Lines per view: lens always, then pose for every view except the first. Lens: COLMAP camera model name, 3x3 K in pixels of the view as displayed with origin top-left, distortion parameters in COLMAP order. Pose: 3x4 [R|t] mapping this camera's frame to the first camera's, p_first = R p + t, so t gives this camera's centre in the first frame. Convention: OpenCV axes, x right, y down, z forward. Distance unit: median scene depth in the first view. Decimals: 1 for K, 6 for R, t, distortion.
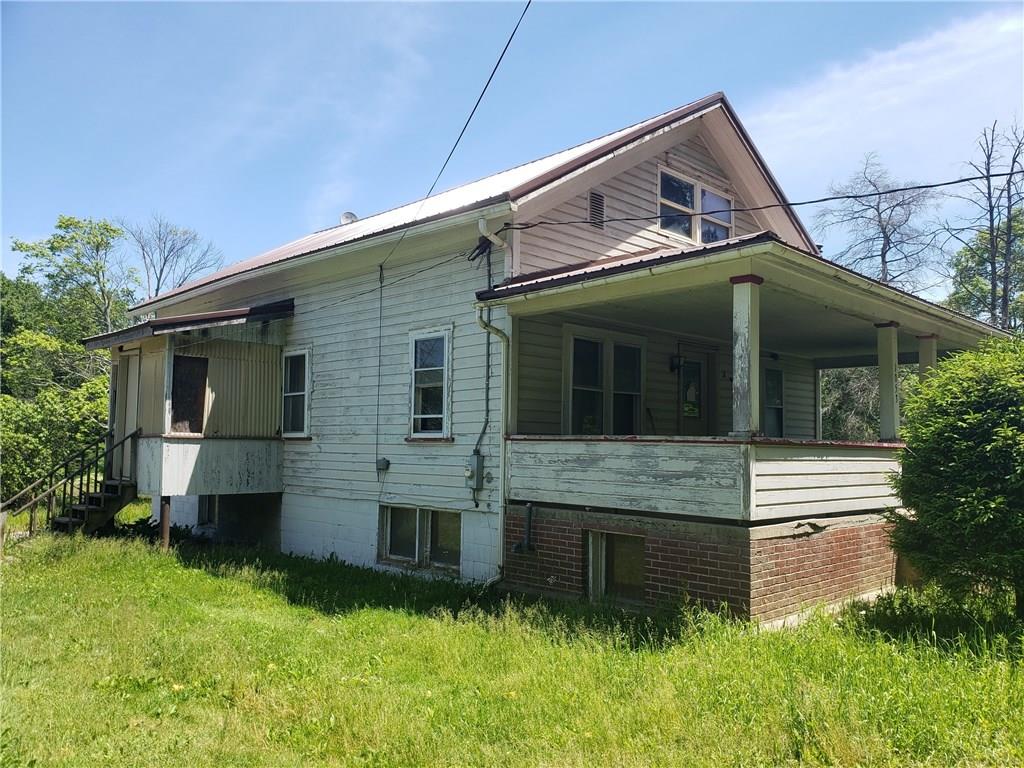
lens RADIAL K [[835.1, 0, 512.0], [0, 835.1, 384.0], [0, 0, 1]] dist [0.003009, -0.149358]
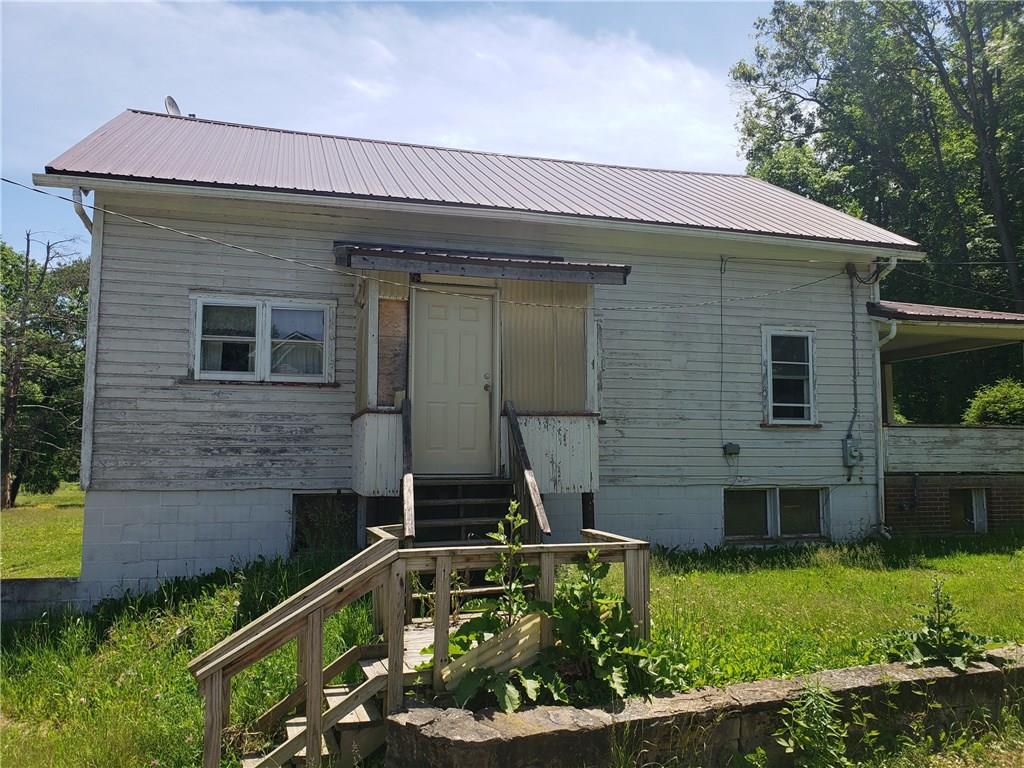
lens RADIAL K [[835.1, 0, 512.0], [0, 835.1, 384.0], [0, 0, 1]] dist [0.003009, -0.149358]
pose [[0.501166, 0.080157, 0.861631, -1.255961], [-0.058110, 0.996571, -0.058911, 0.098460], [-0.863398, -0.020545, 0.504105, 0.757066]]
